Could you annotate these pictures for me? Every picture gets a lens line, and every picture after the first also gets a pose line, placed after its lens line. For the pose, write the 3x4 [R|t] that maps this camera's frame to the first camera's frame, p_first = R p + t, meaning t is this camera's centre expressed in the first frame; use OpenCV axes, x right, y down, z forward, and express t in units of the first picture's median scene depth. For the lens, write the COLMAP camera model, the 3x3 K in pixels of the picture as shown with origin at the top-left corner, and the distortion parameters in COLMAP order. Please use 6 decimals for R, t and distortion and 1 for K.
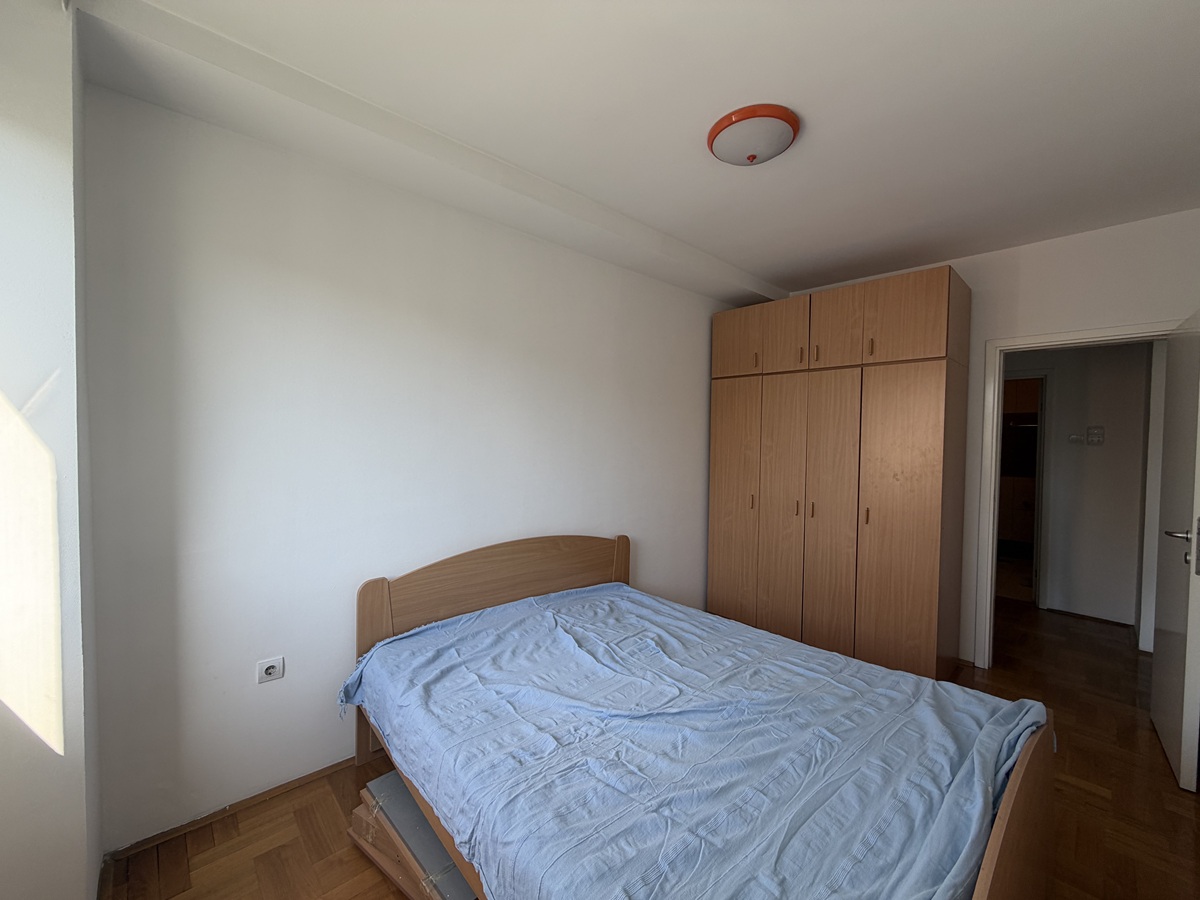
lens RADIAL K [[484.8, 0, 600.0], [0, 484.8, 450.0], [0, 0, 1]] dist [-0.002208, 0.000040]
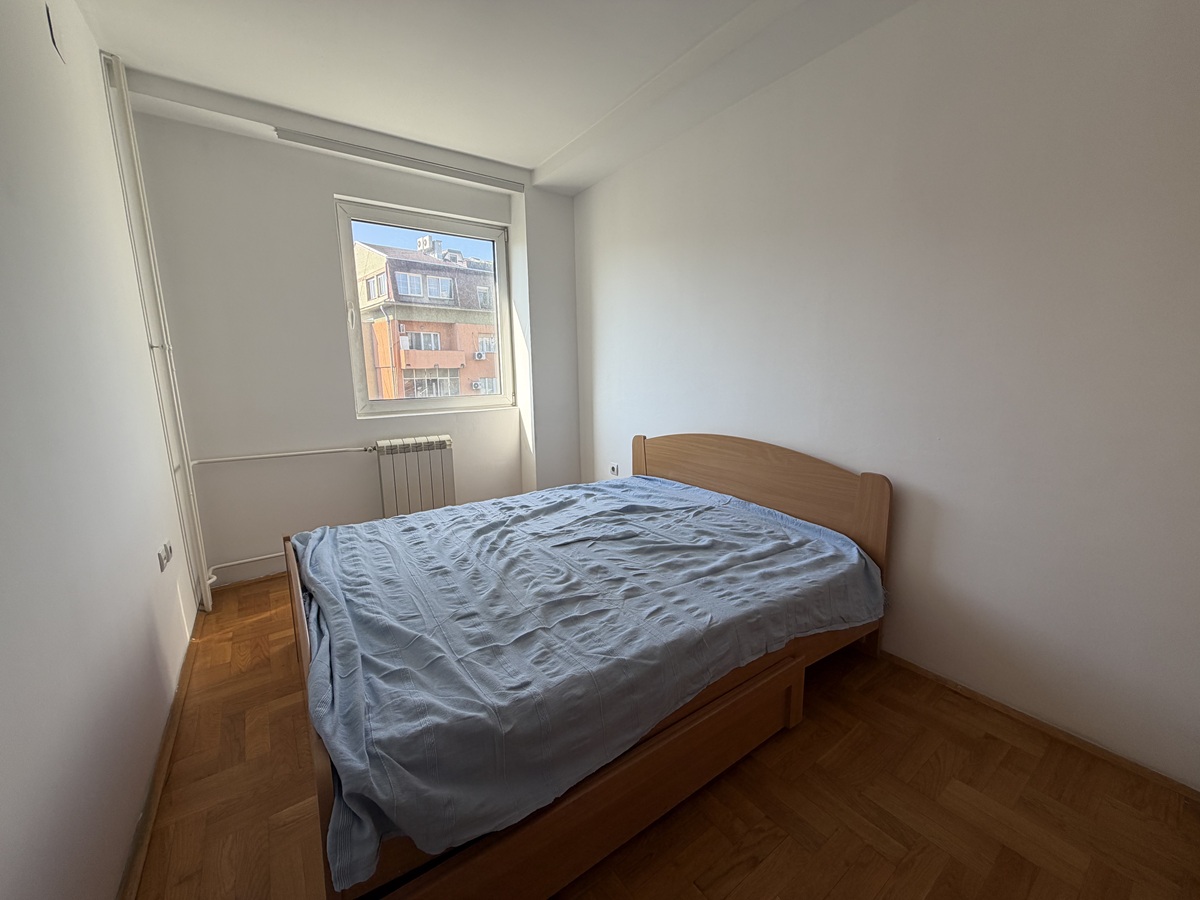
lens RADIAL K [[484.8, 0, 600.0], [0, 484.8, 450.0], [0, 0, 1]] dist [-0.002208, 0.000040]
pose [[-0.133530, 0.149673, -0.979677, 0.967924], [-0.017003, 0.988038, 0.153268, 0.070583], [0.990899, 0.037123, -0.129388, 0.969042]]
